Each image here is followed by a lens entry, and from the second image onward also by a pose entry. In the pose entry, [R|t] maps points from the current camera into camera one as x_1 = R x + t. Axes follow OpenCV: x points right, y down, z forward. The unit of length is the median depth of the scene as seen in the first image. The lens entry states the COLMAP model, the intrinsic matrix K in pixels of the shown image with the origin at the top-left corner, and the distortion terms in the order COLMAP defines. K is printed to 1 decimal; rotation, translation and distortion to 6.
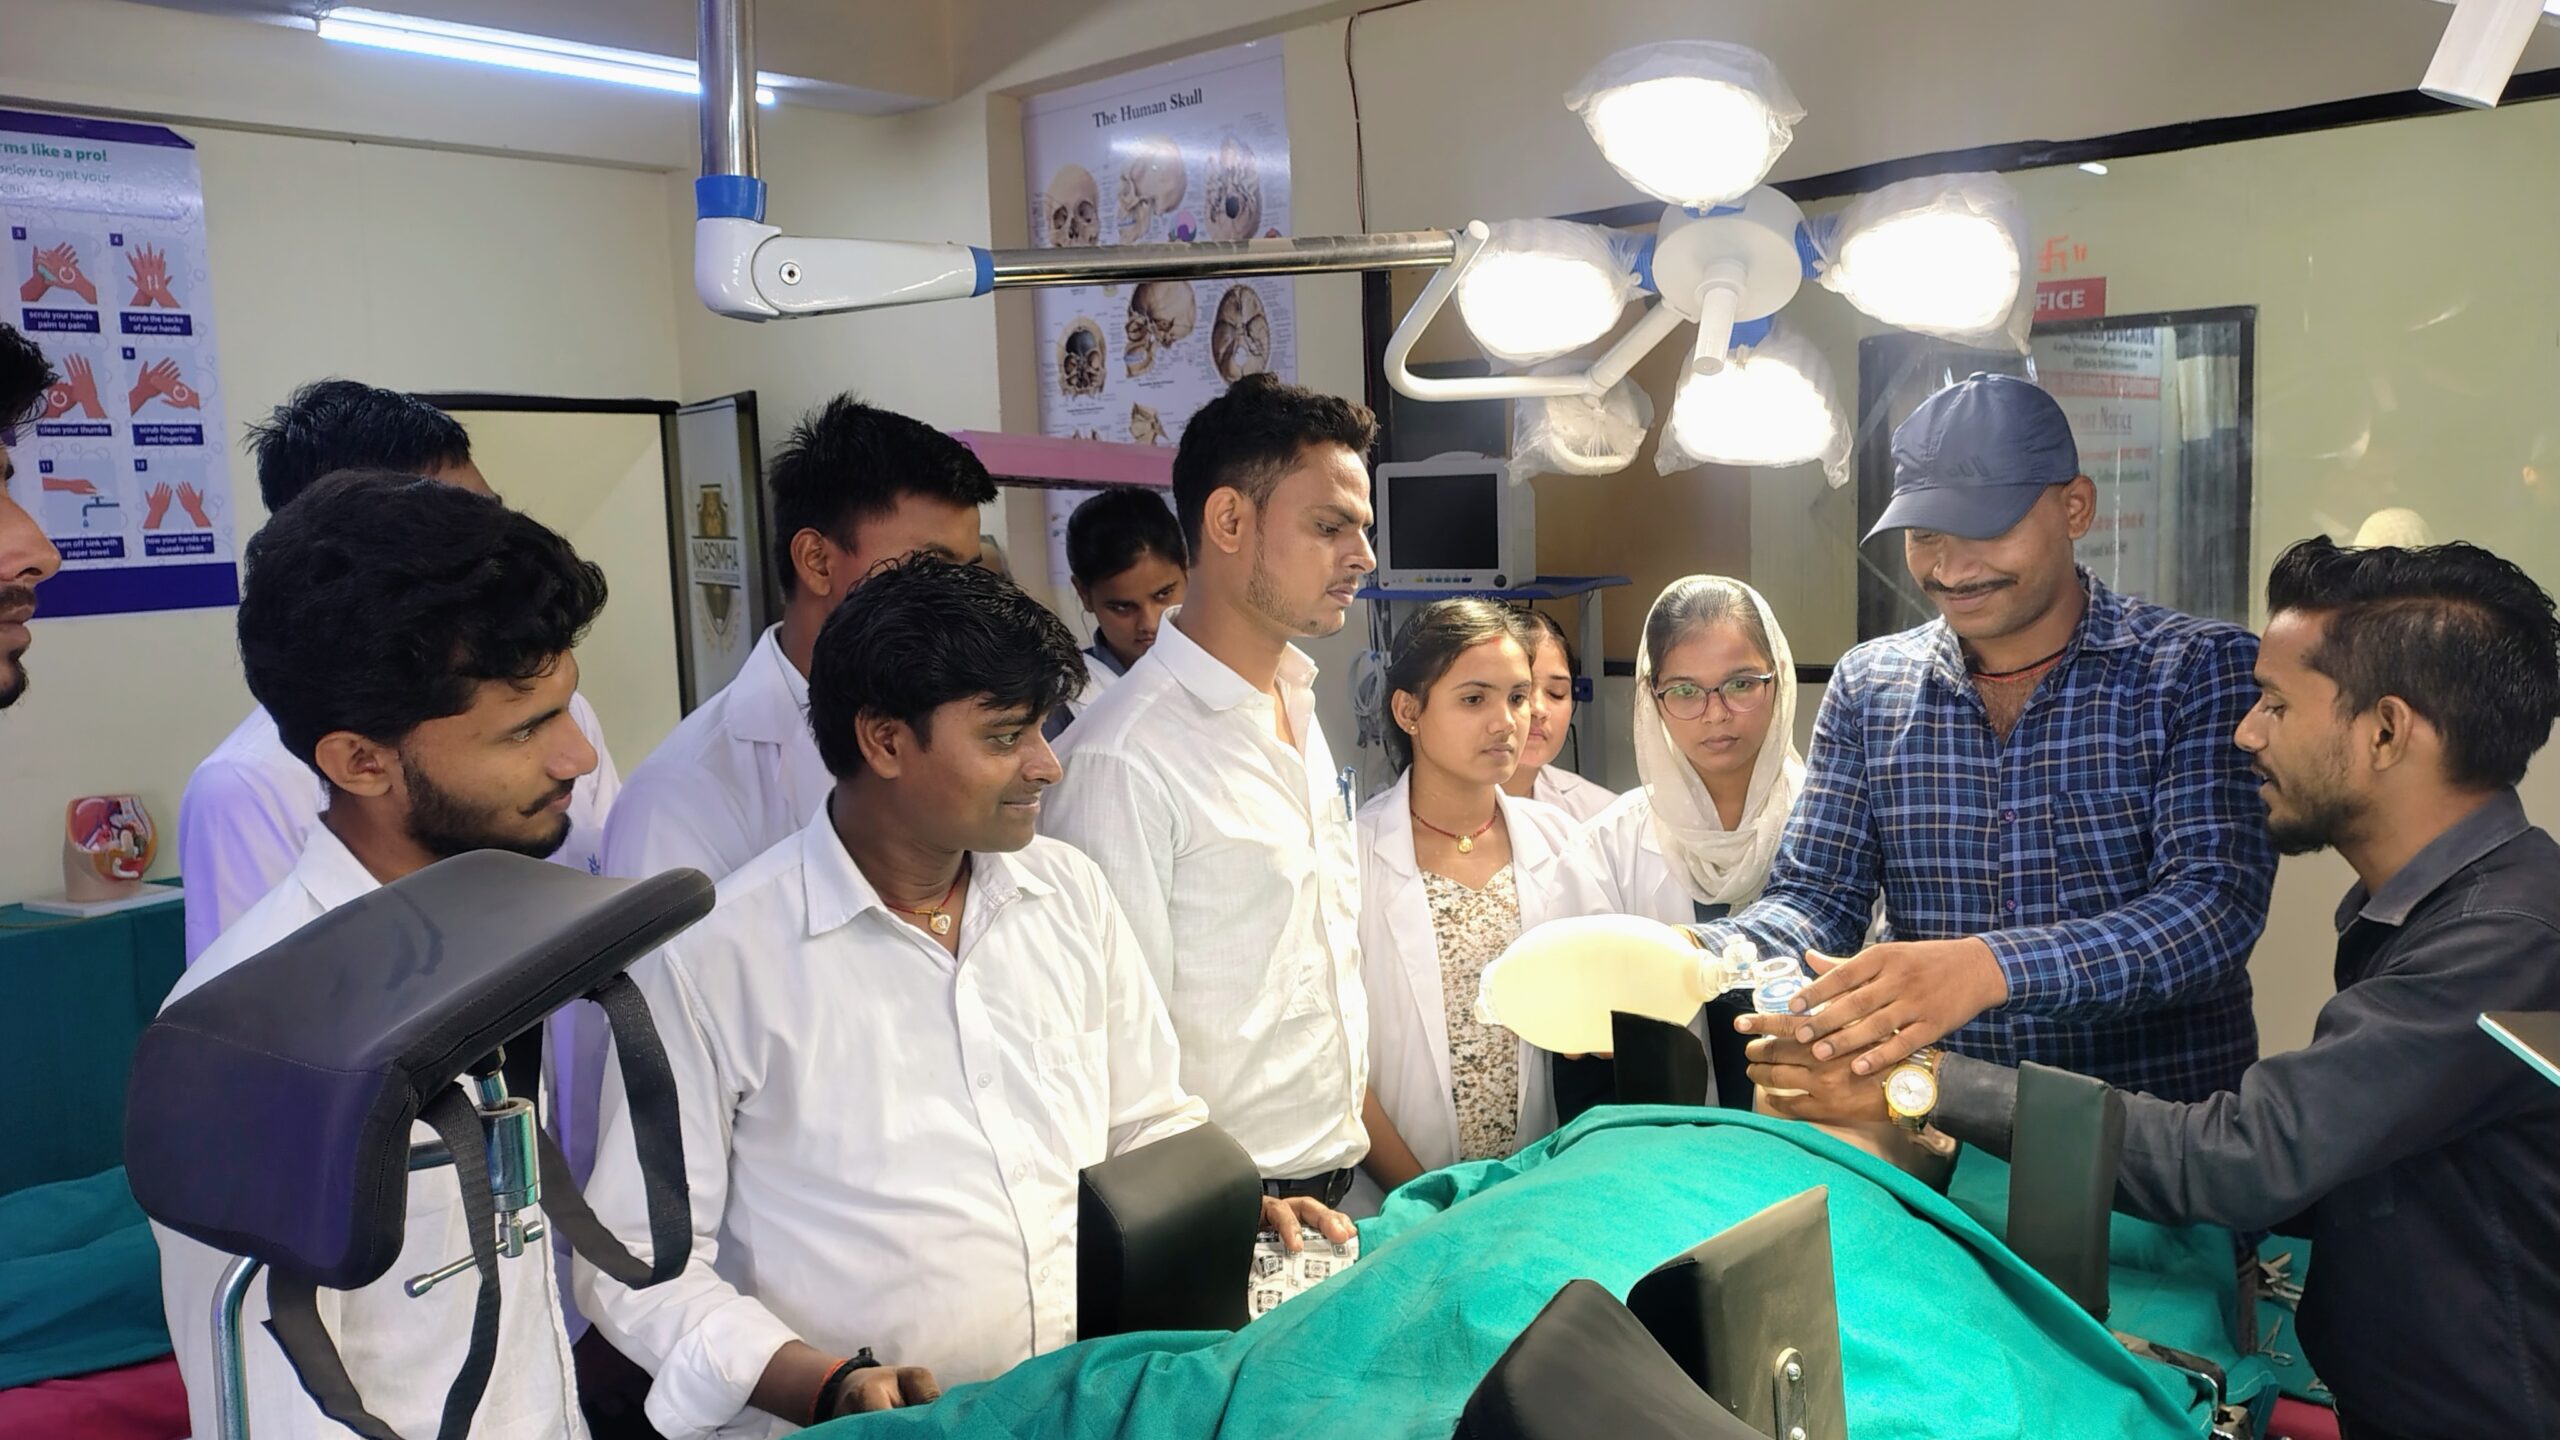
lens RADIAL K [[1967.2, 0, 1262.1], [0, 1967.2, 738.5], [0, 0, 1]] dist [0.067140, -0.066333]
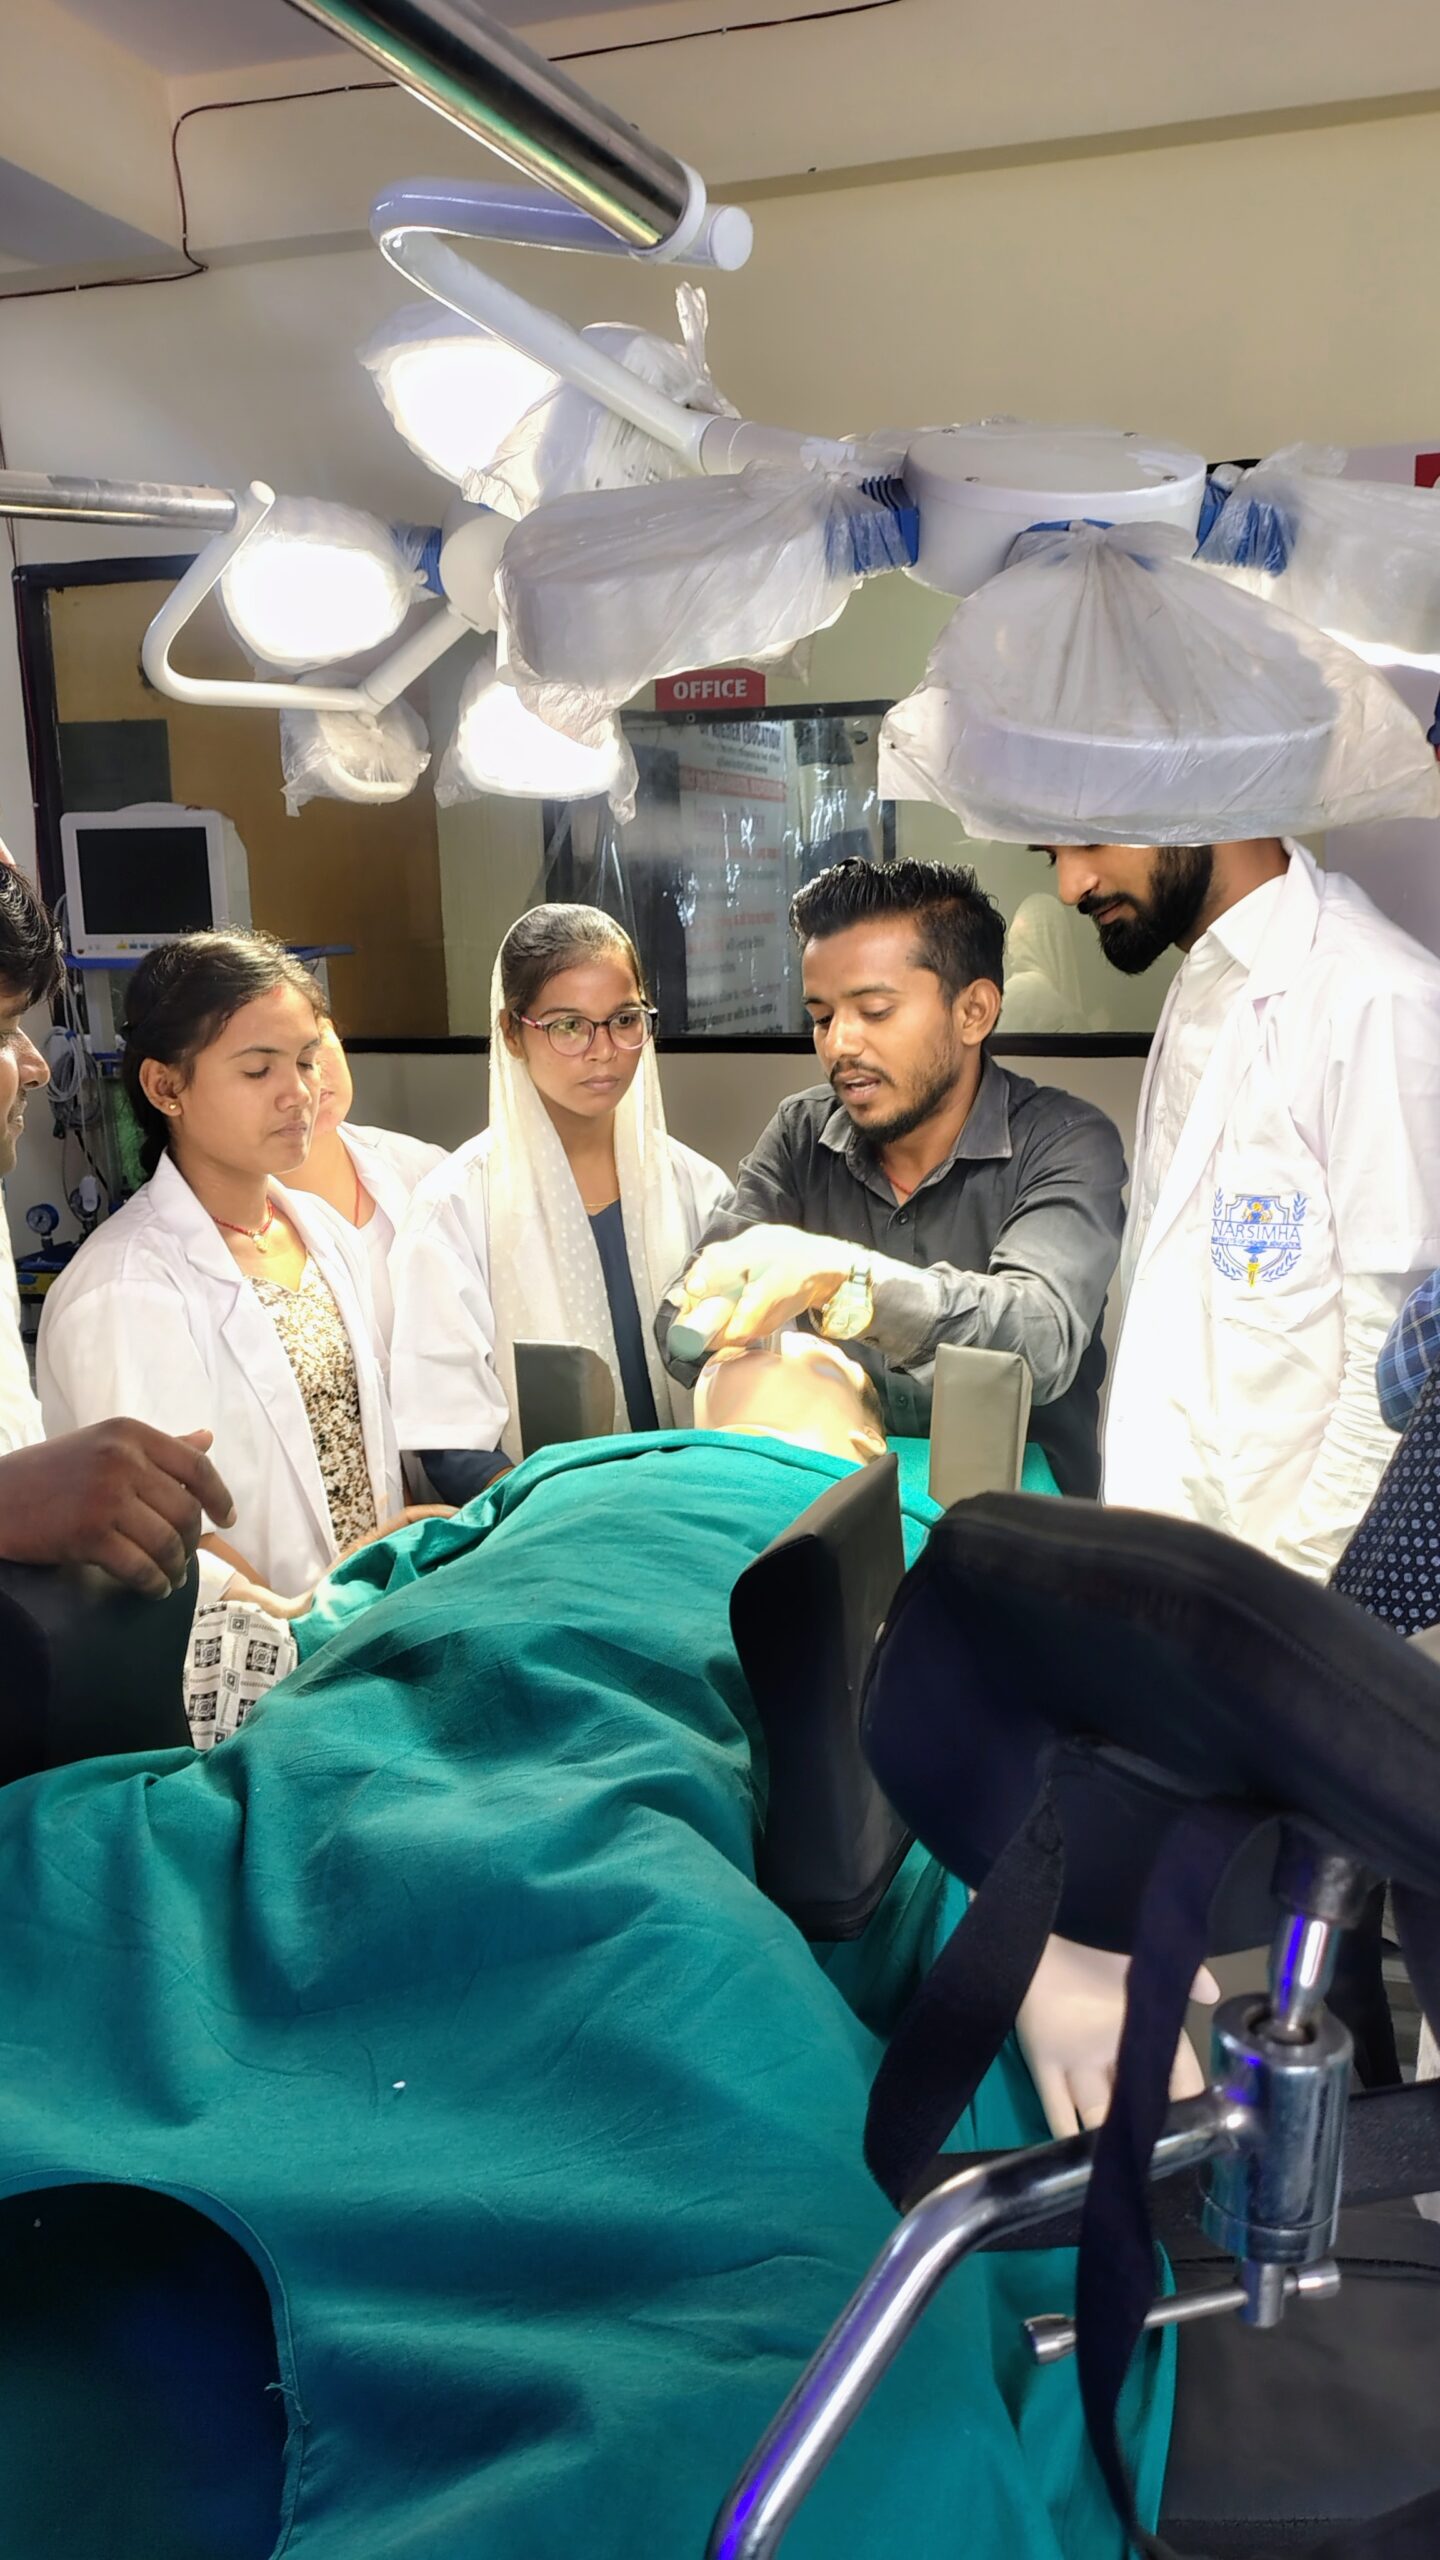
lens RADIAL K [[1967.2, 0, 716.1], [0, 1967.2, 1276.6], [0, 0, 1]] dist [0.067140, -0.066333]
pose [[0.913810, -0.063421, 0.401160, -0.068151], [0.039926, 0.996976, 0.066668, 0.030548], [-0.404175, -0.044905, 0.913579, 0.086864]]
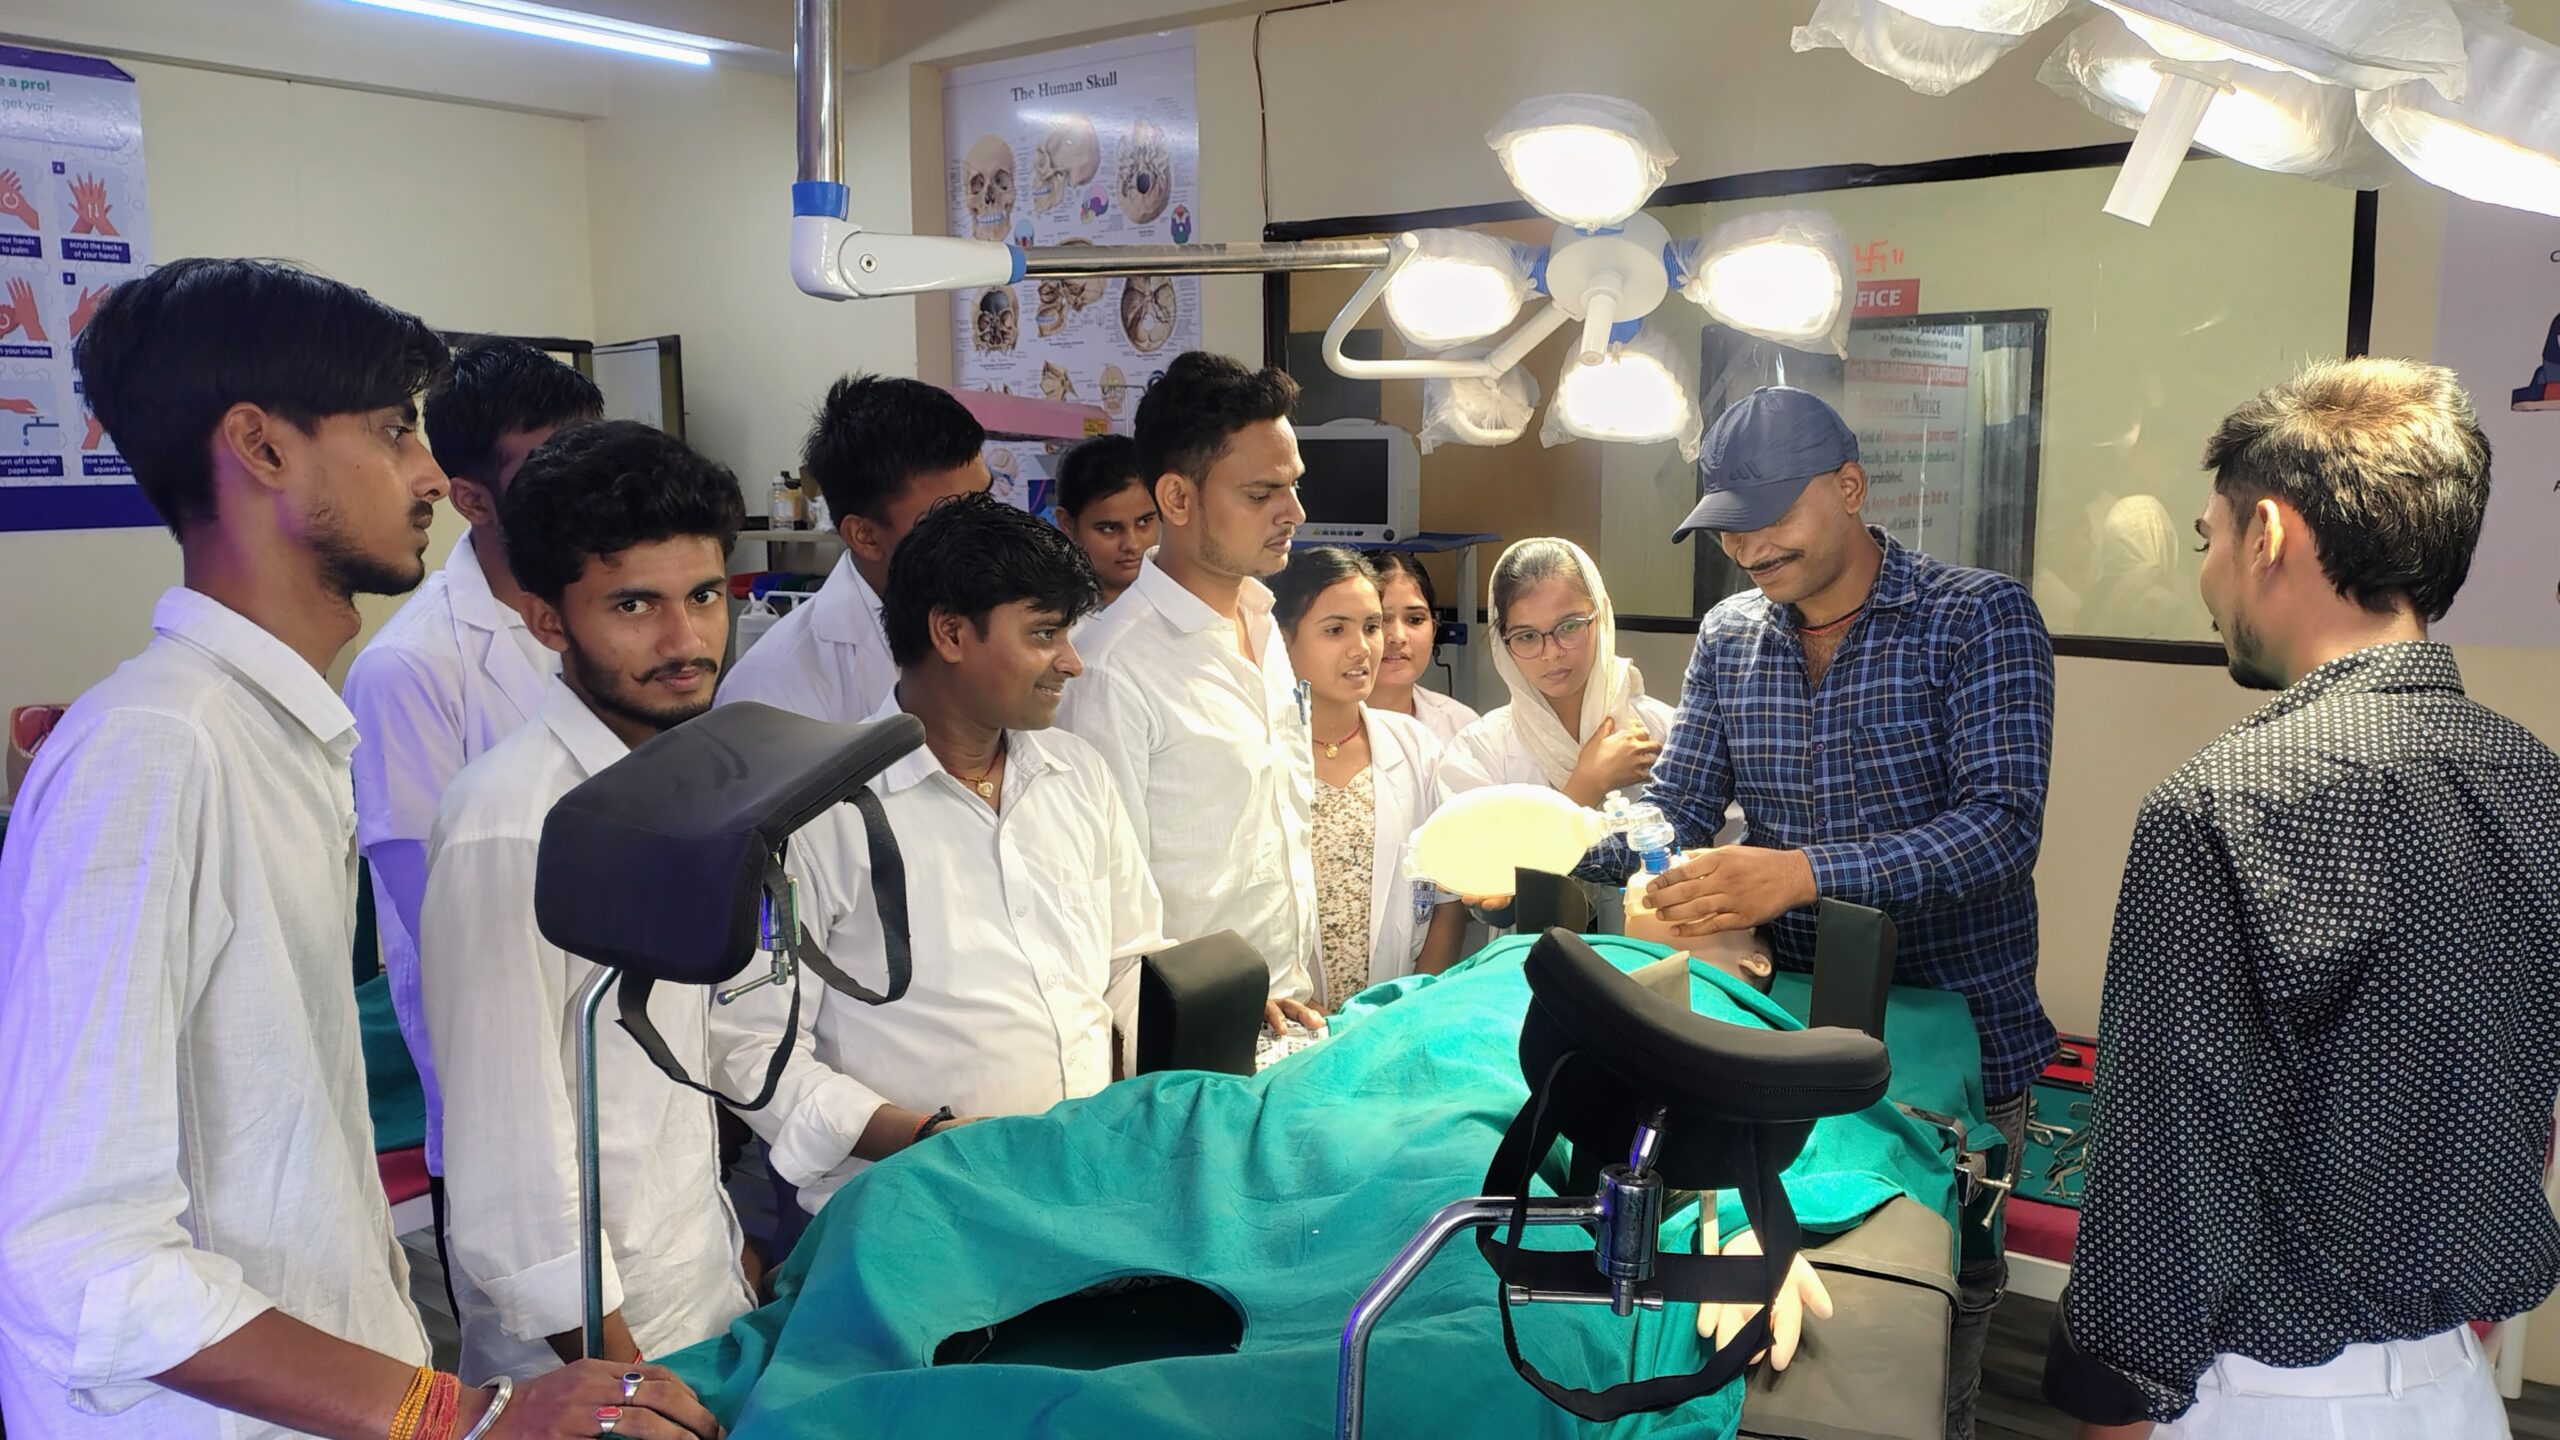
lens RADIAL K [[1967.2, 0, 1241.7], [0, 1967.2, 747.3], [0, 0, 1]] dist [0.067140, -0.066333]
pose [[0.997030, 0.020337, 0.074274, -0.064619], [-0.022361, 0.999398, 0.026533, 0.019854], [-0.073690, -0.028115, 0.996885, -0.176155]]
